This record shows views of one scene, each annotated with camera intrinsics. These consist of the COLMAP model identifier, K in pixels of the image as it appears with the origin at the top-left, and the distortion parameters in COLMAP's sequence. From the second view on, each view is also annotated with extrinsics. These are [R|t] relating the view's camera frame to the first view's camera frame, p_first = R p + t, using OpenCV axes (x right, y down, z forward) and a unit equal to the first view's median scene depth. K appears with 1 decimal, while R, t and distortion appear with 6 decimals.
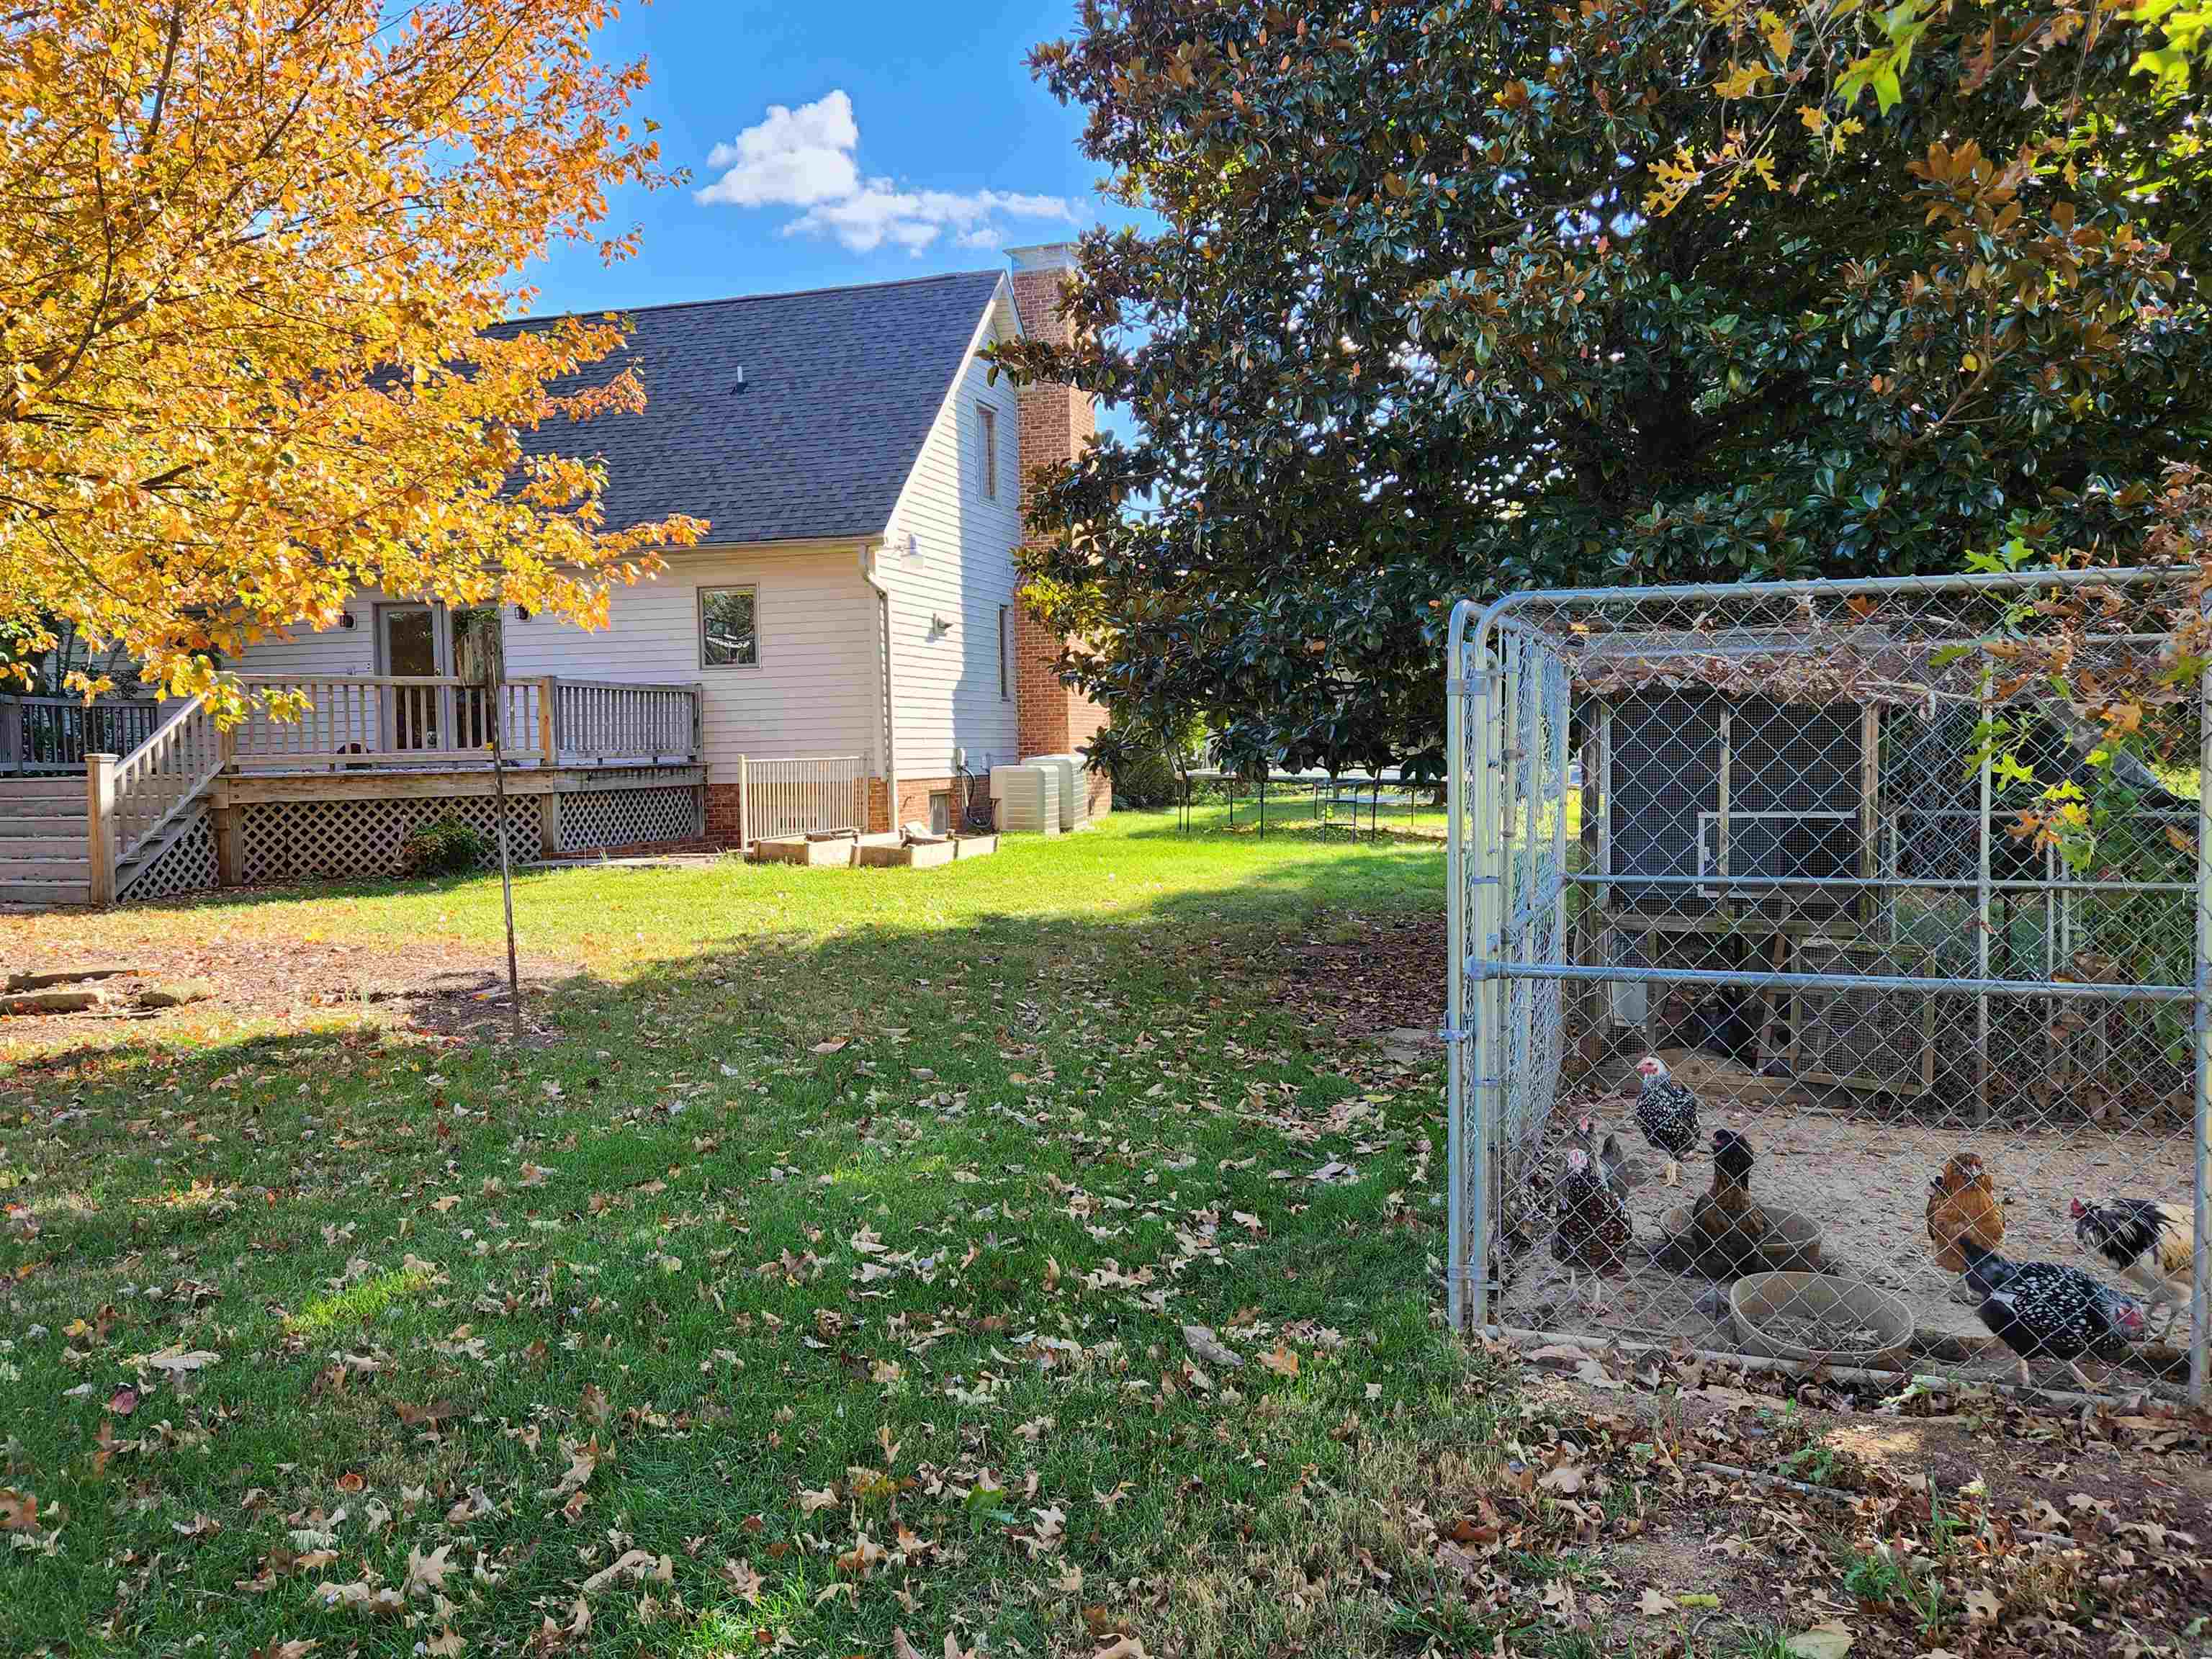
lens RADIAL K [[1465.6, 0, 1102.2], [0, 1465.6, 836.2], [0, 0, 1]] dist [0.043693, -0.036462]
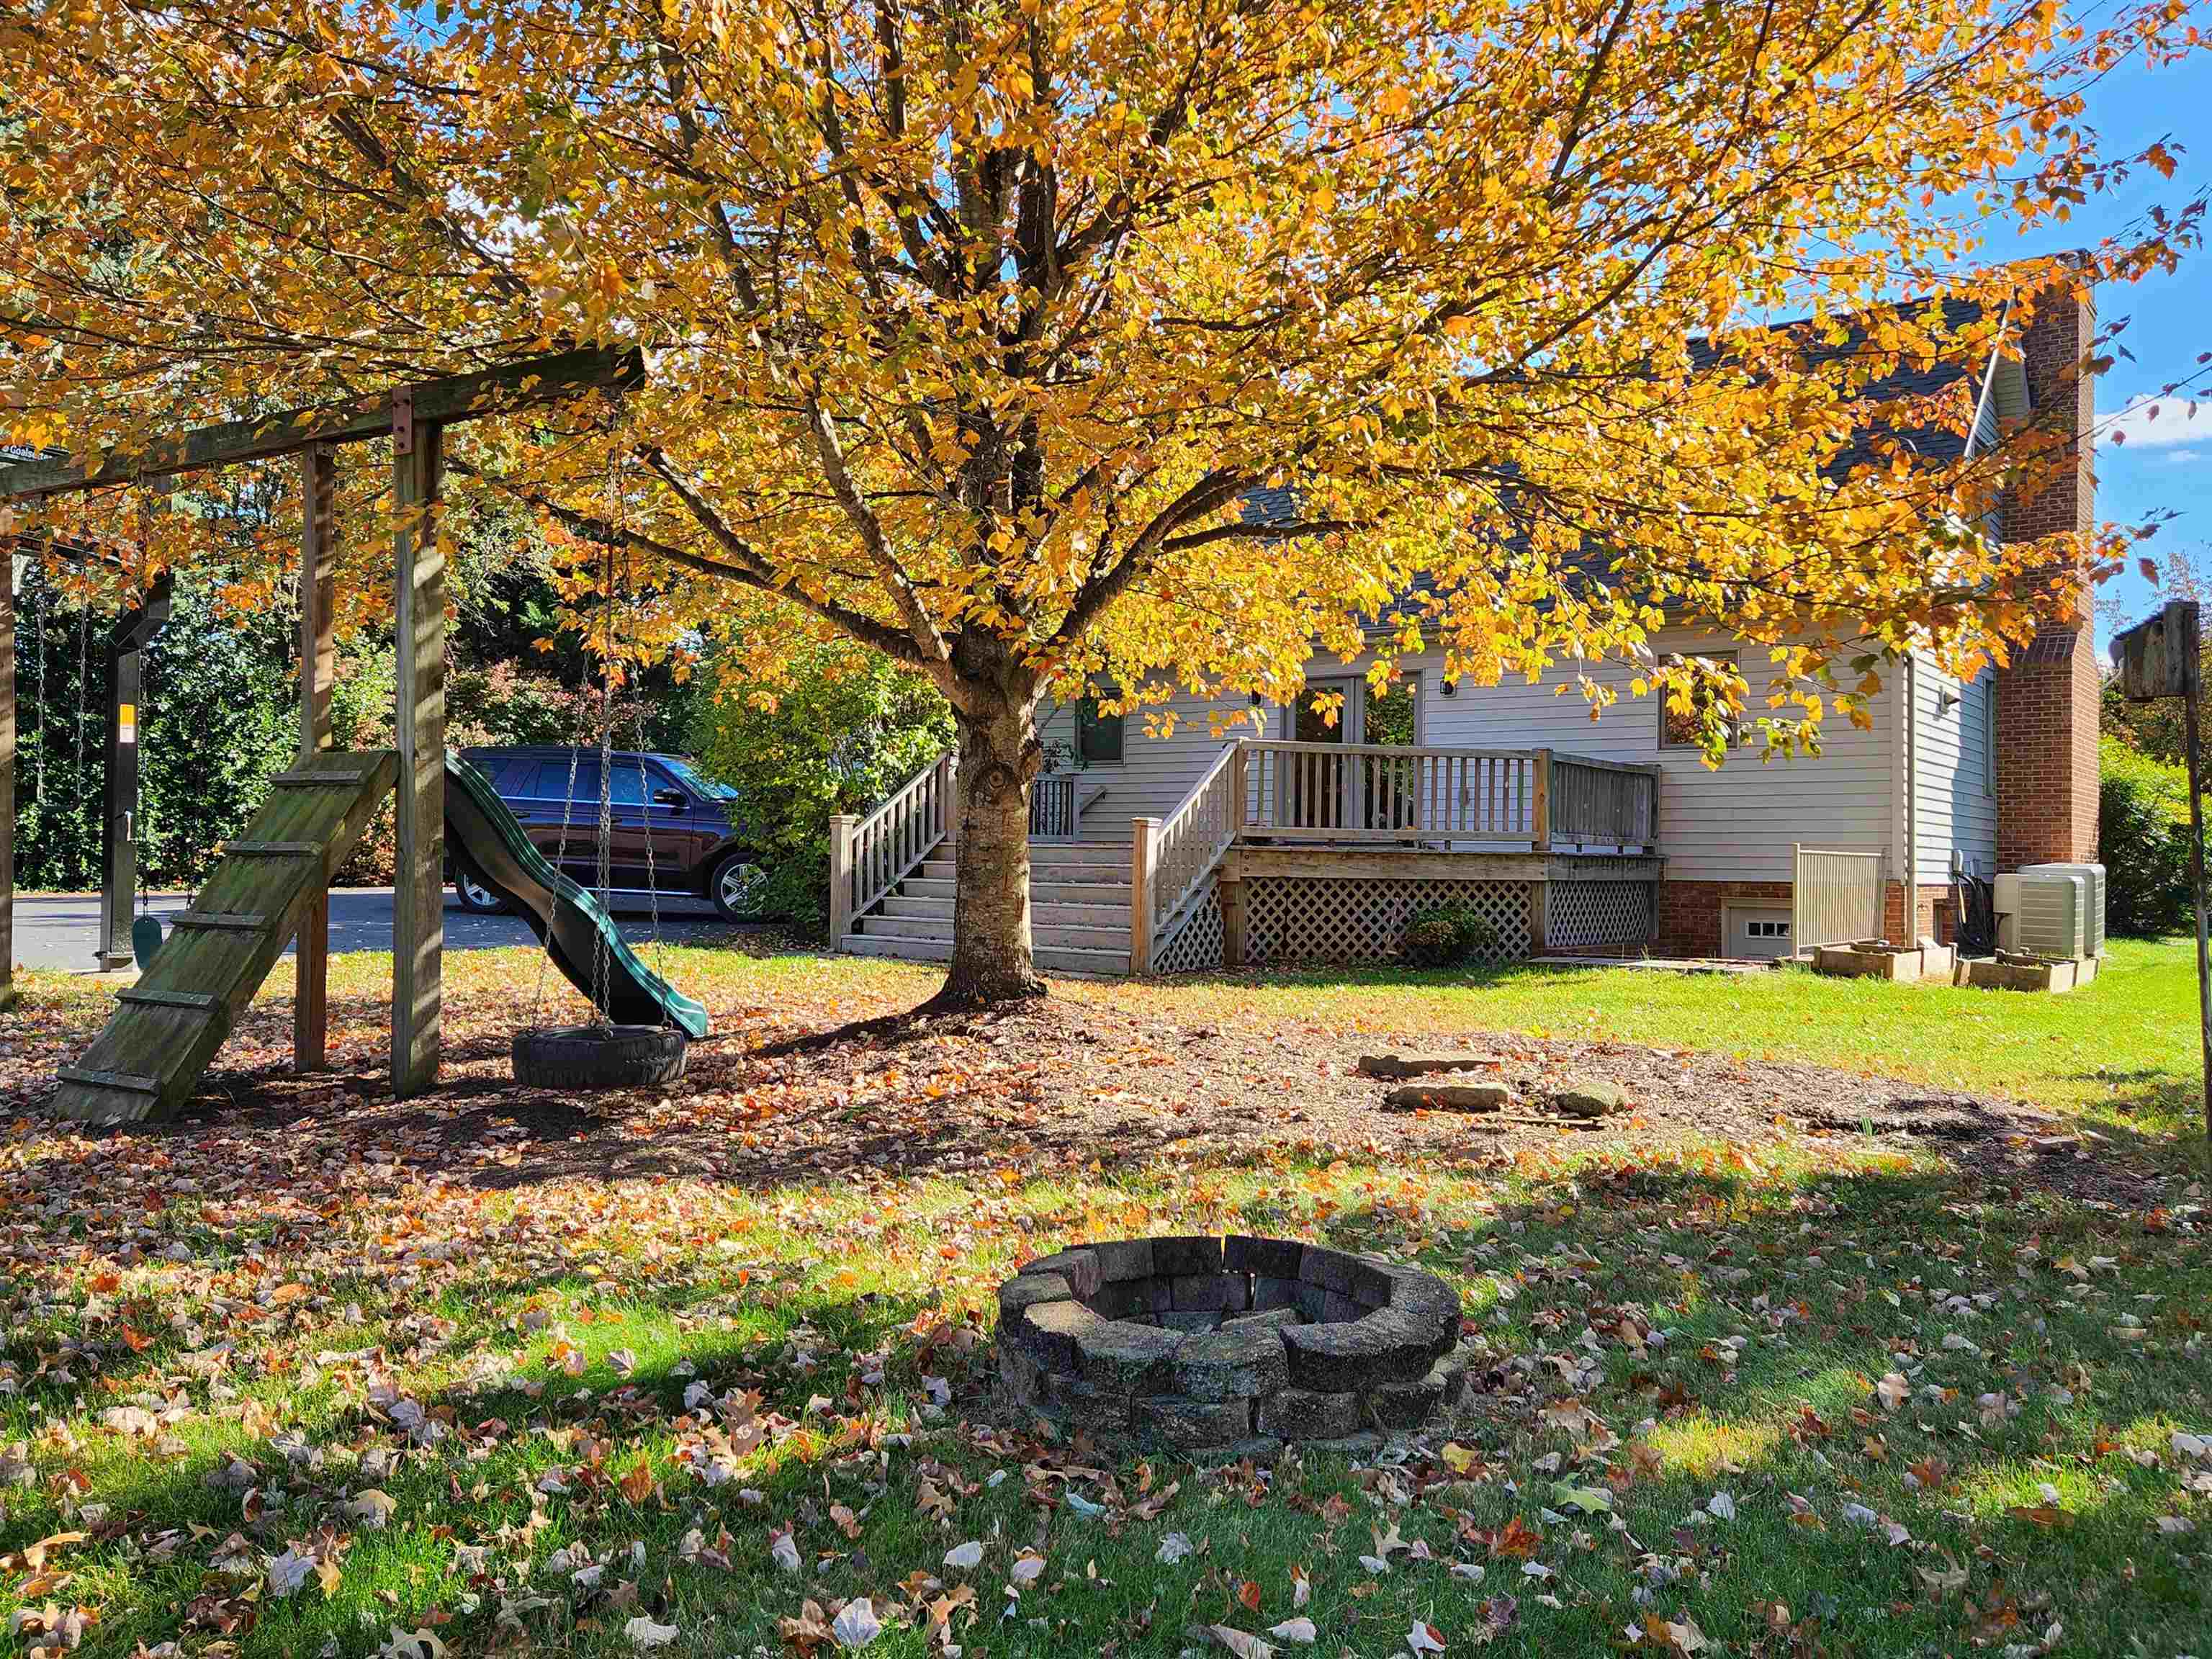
lens RADIAL K [[1465.6, 0, 1102.2], [0, 1465.6, 836.2], [0, 0, 1]] dist [0.043693, -0.036462]
pose [[0.948023, 0.032539, -0.316535, -0.362577], [-0.056861, 0.996070, -0.067904, 0.019689], [0.313082, 0.082374, 0.946147, 0.086881]]
